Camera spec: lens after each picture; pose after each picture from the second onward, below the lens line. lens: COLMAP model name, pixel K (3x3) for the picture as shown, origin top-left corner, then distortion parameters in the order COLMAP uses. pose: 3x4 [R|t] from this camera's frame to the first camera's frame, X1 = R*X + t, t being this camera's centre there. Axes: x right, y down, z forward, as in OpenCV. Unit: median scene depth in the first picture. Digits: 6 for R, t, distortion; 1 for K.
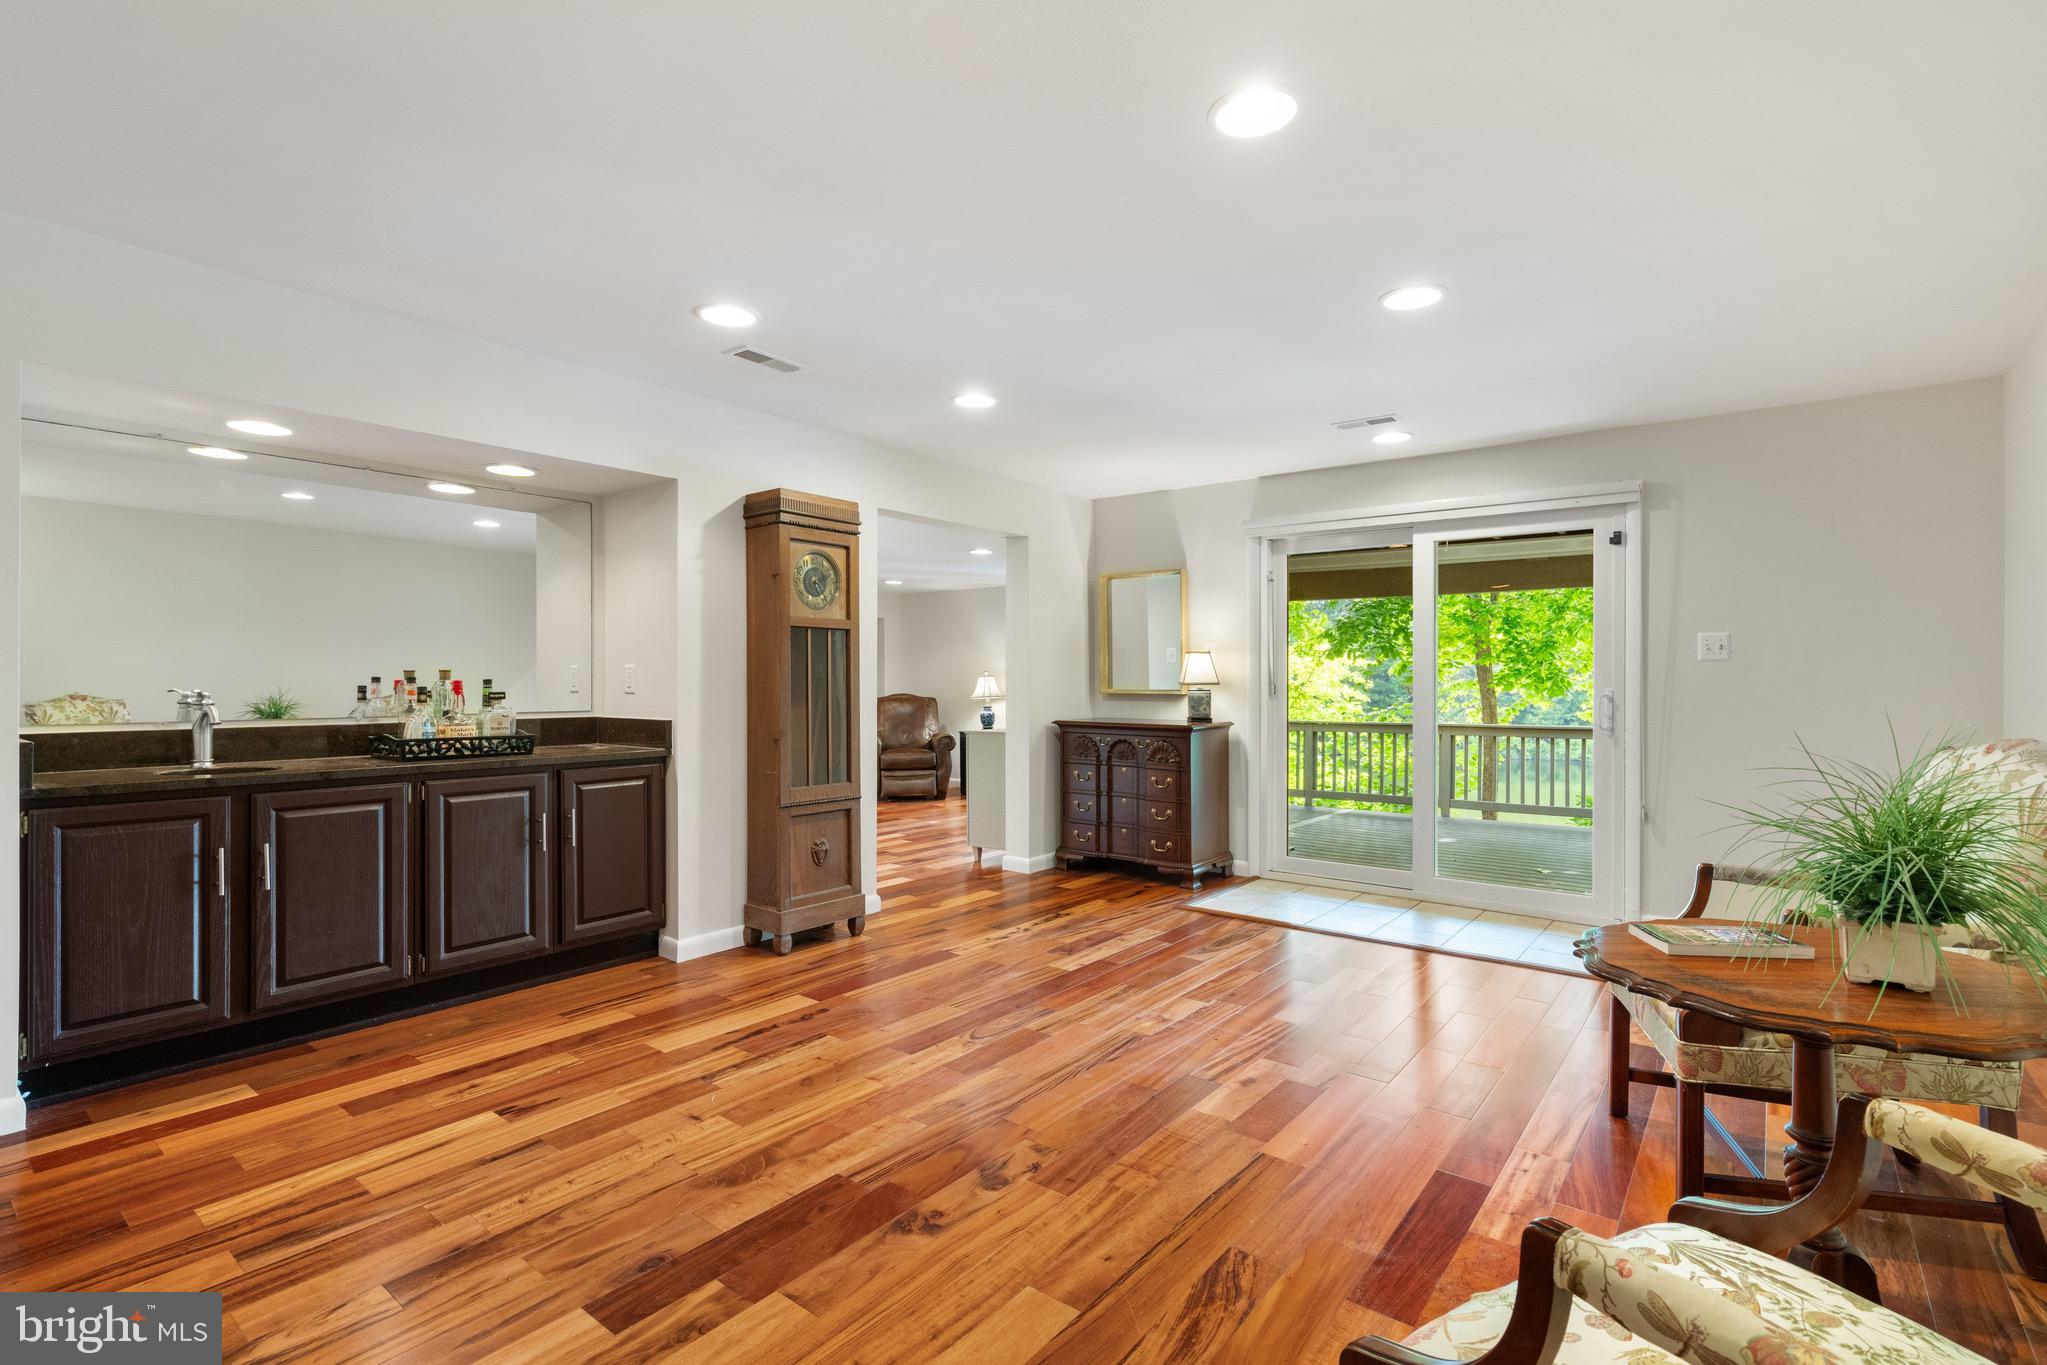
lens RADIAL K [[950.5, 0, 1006.2], [0, 950.5, 681.0], [0, 0, 1]] dist [-0.007545, 0.002169]
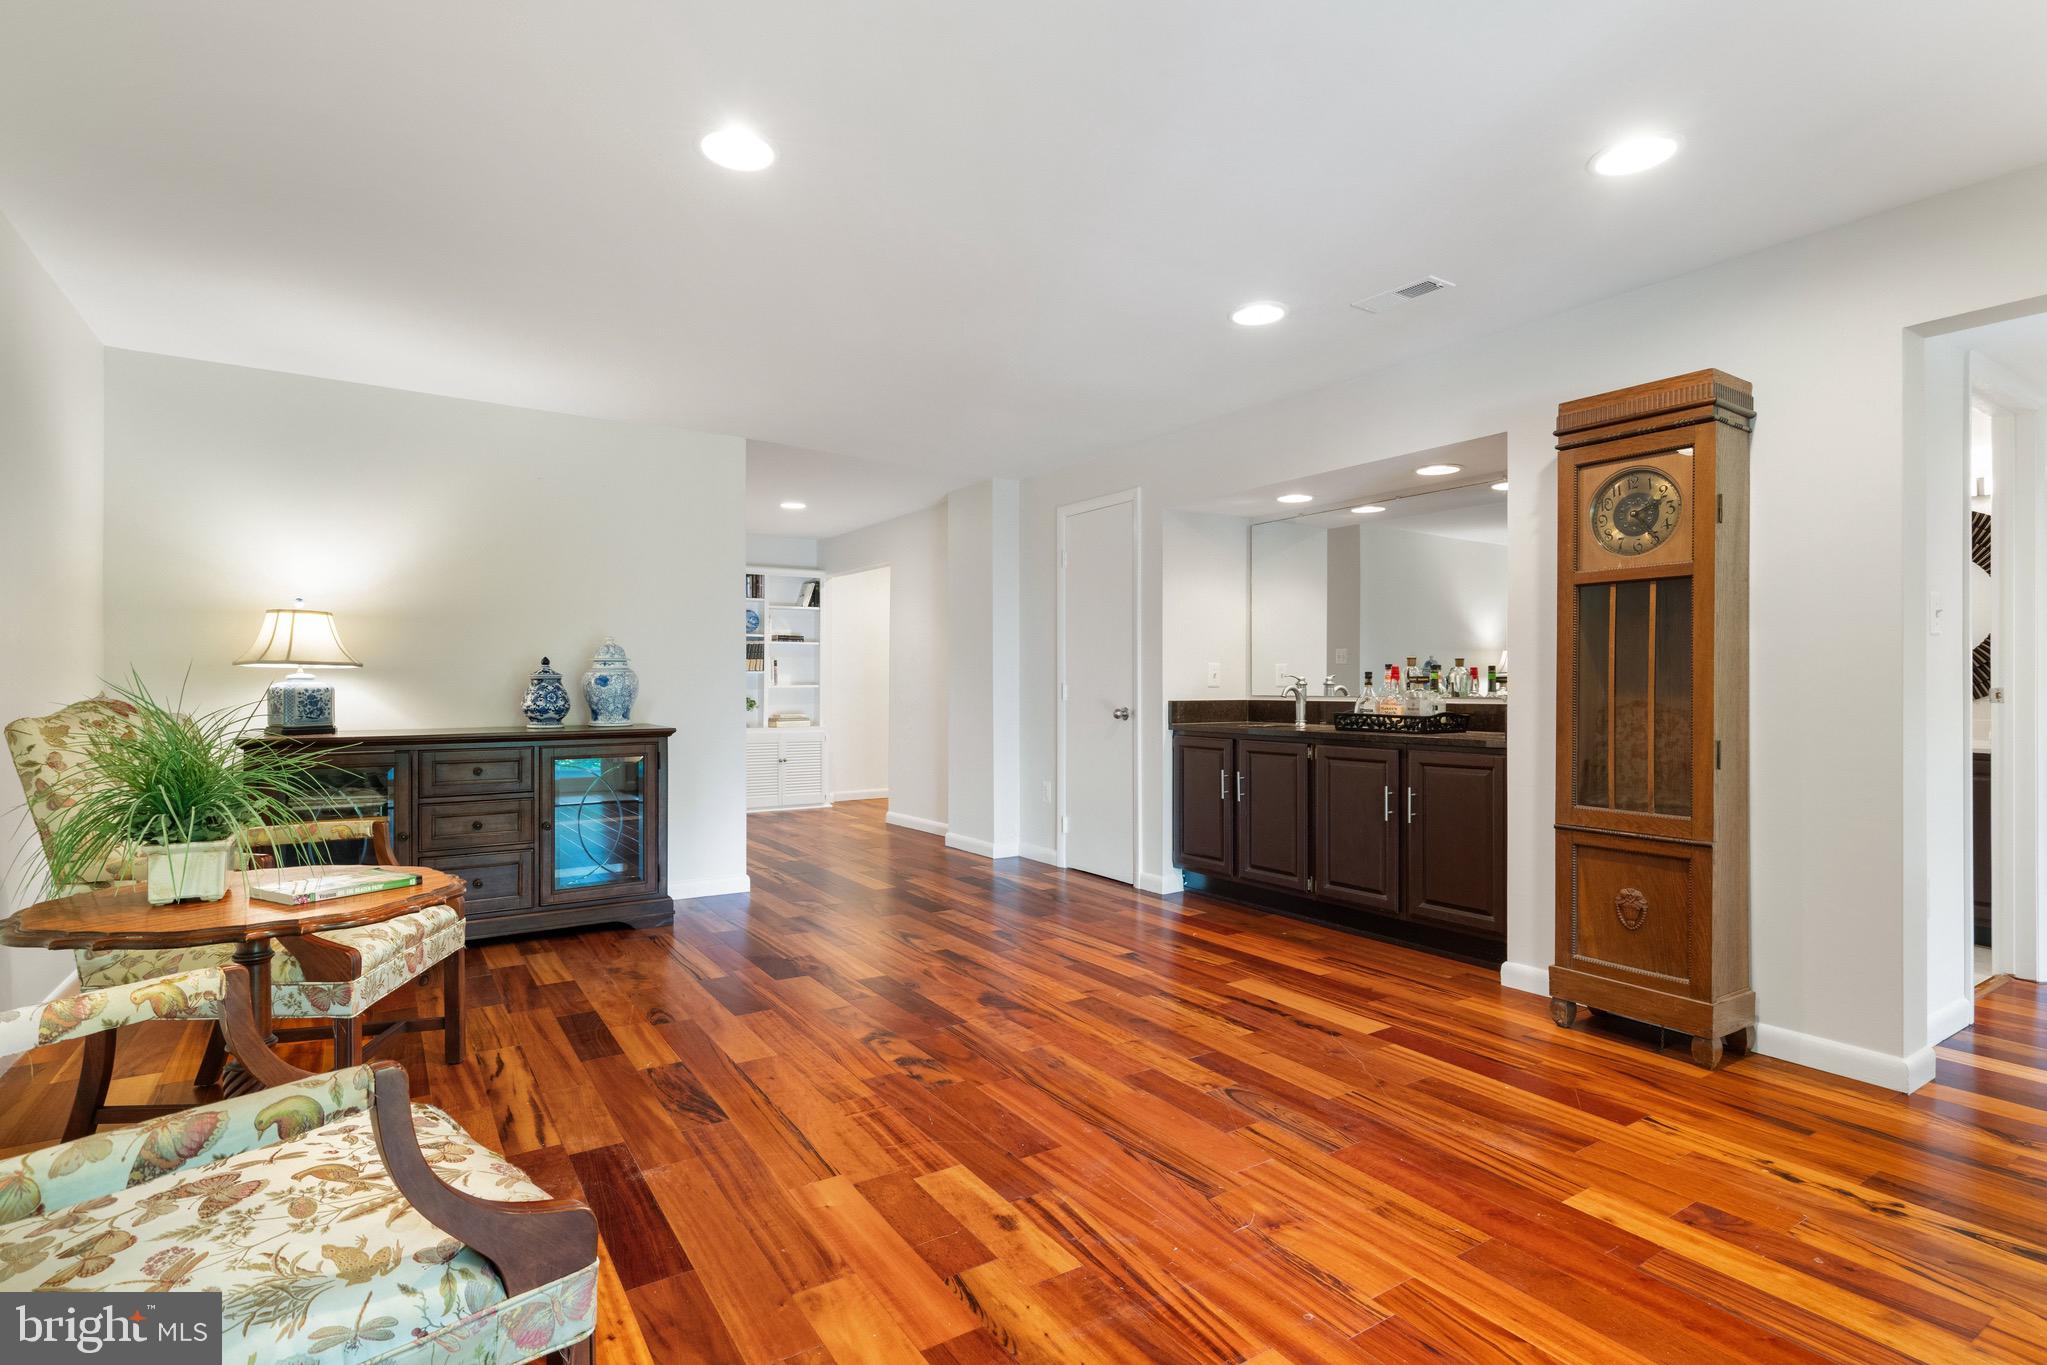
lens RADIAL K [[950.5, 0, 1005.2], [0, 950.5, 685.5], [0, 0, 1]] dist [-0.007545, 0.002169]
pose [[-0.298810, 0.000256, -0.954313, 0.757098], [-0.001045, 0.999999, 0.000595, 0.025351], [0.954312, 0.001175, -0.298809, 0.999421]]
